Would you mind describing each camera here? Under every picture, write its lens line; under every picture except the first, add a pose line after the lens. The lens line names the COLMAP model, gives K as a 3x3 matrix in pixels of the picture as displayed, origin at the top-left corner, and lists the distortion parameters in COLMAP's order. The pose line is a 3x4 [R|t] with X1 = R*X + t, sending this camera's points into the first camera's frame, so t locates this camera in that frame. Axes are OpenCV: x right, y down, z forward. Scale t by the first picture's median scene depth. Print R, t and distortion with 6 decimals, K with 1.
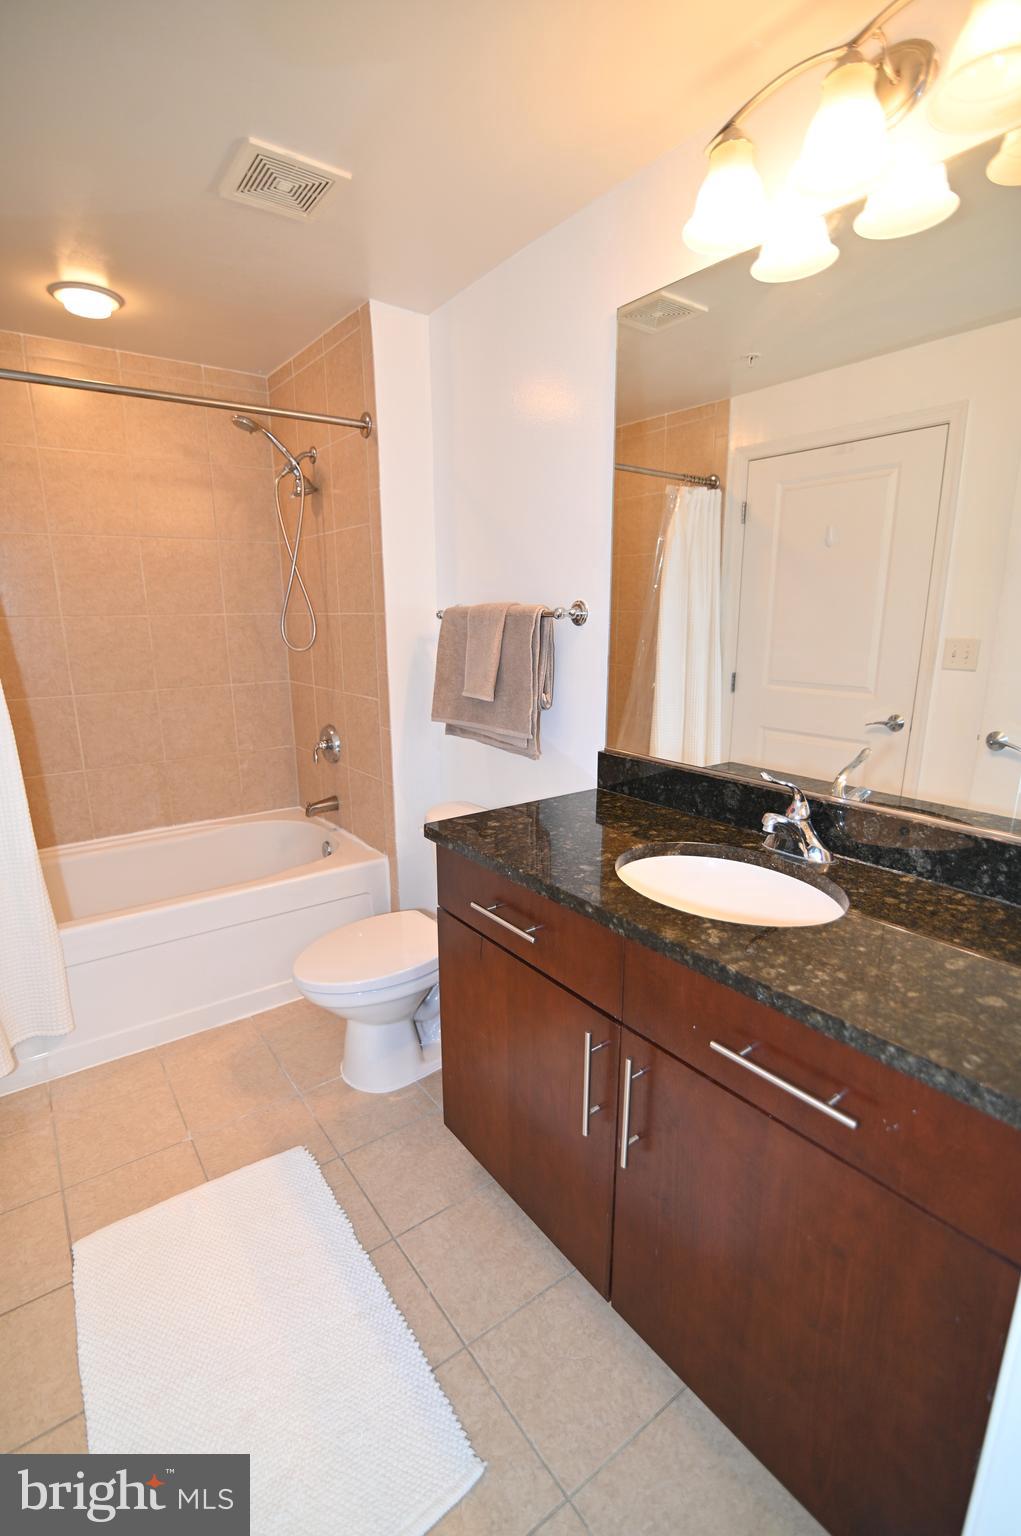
lens RADIAL K [[703.4, 0, 507.0], [0, 703.4, 779.0], [0, 0, 1]] dist [-0.022277, 0.001795]
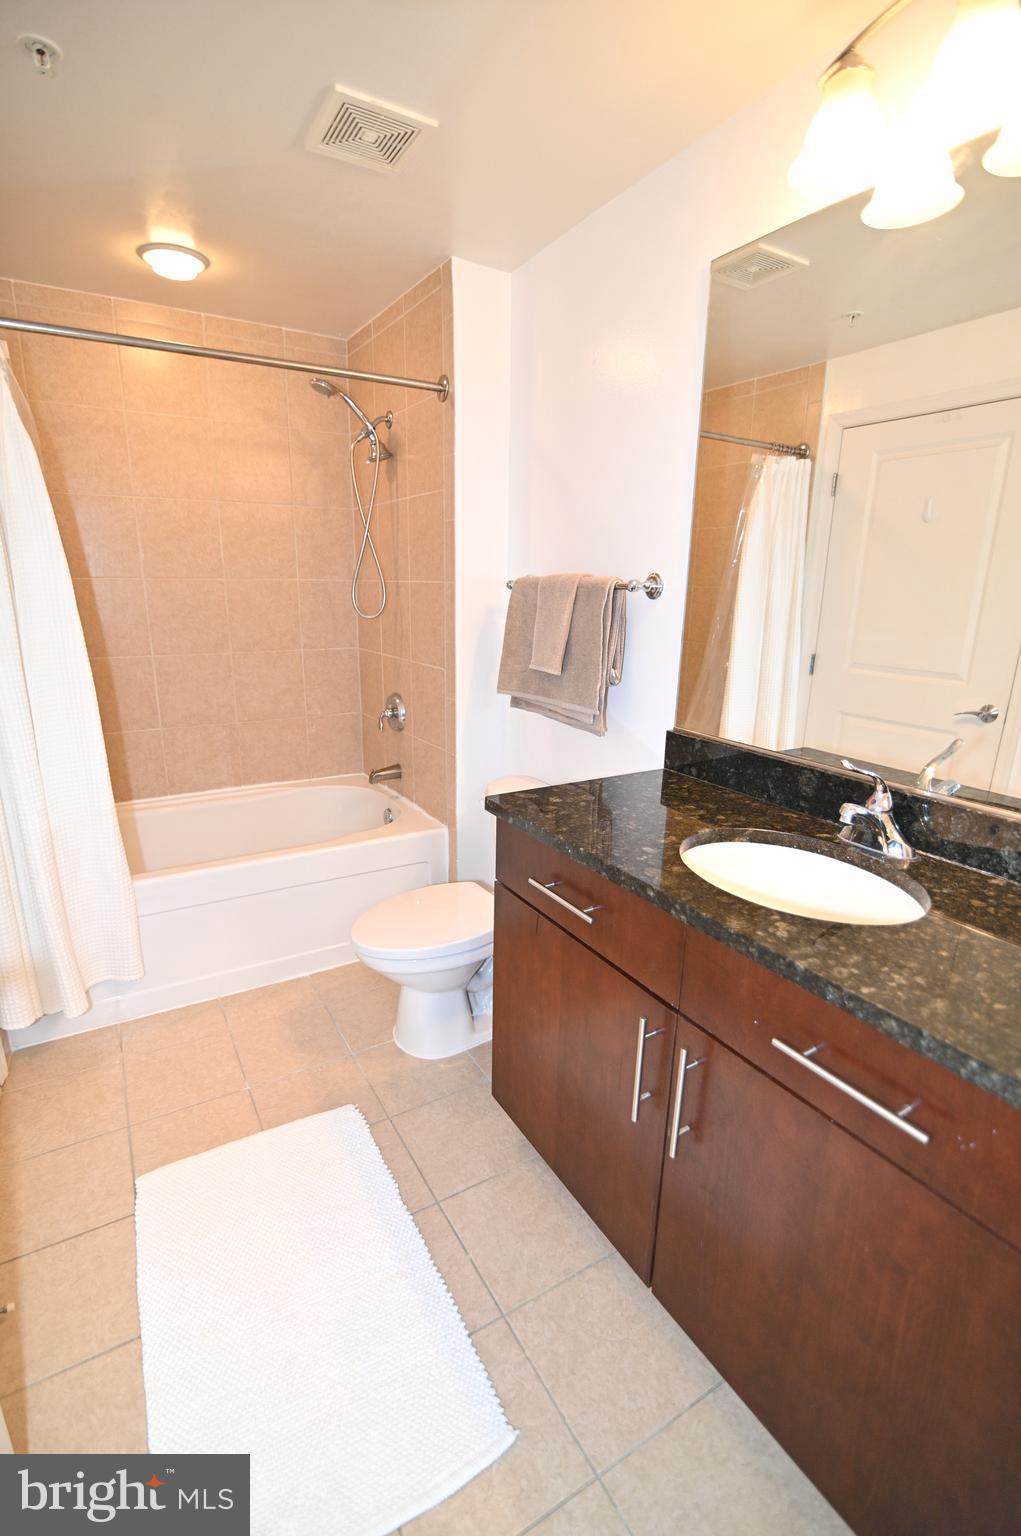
lens RADIAL K [[703.4, 0, 506.7], [0, 703.4, 779.2], [0, 0, 1]] dist [-0.022277, 0.001795]
pose [[0.995079, 0.046897, -0.087288, -0.002455], [-0.043671, 0.998304, 0.038506, 0.000026], [0.088946, -0.034504, 0.995439, 0.017287]]
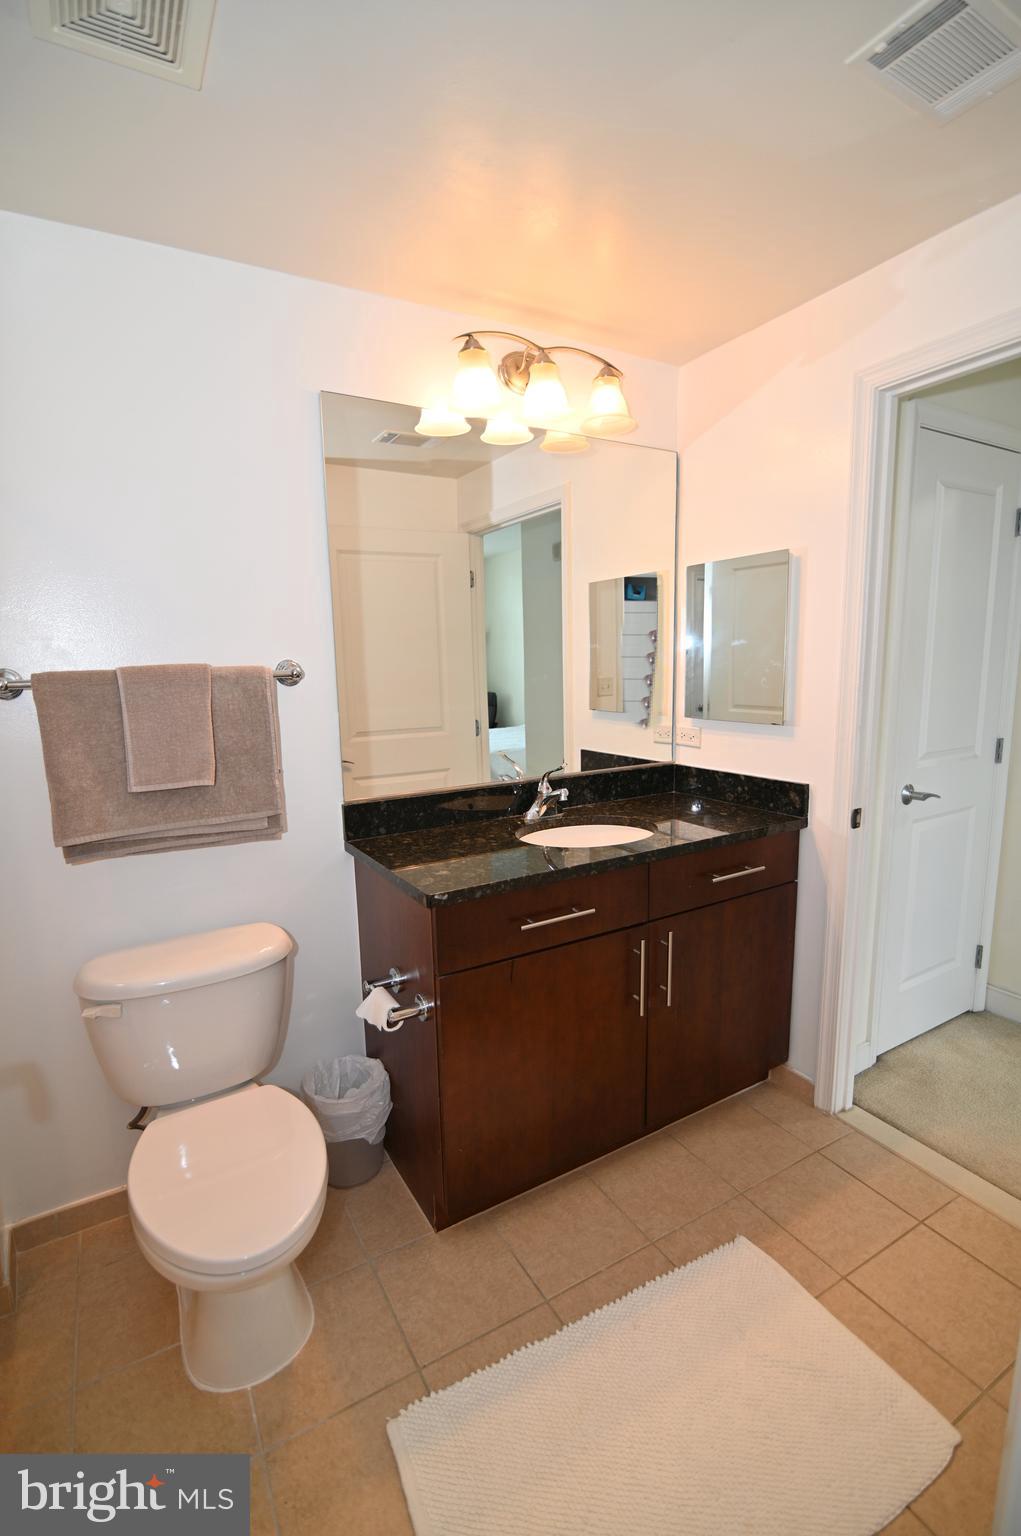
lens RADIAL K [[703.4, 0, 509.4], [0, 703.4, 780.4], [0, 0, 1]] dist [-0.022277, 0.001795]
pose [[0.103571, -0.161829, 0.981369, -0.967513], [0.256116, 0.957742, 0.130903, -0.169056], [-0.961081, 0.237787, 0.140642, 0.718035]]
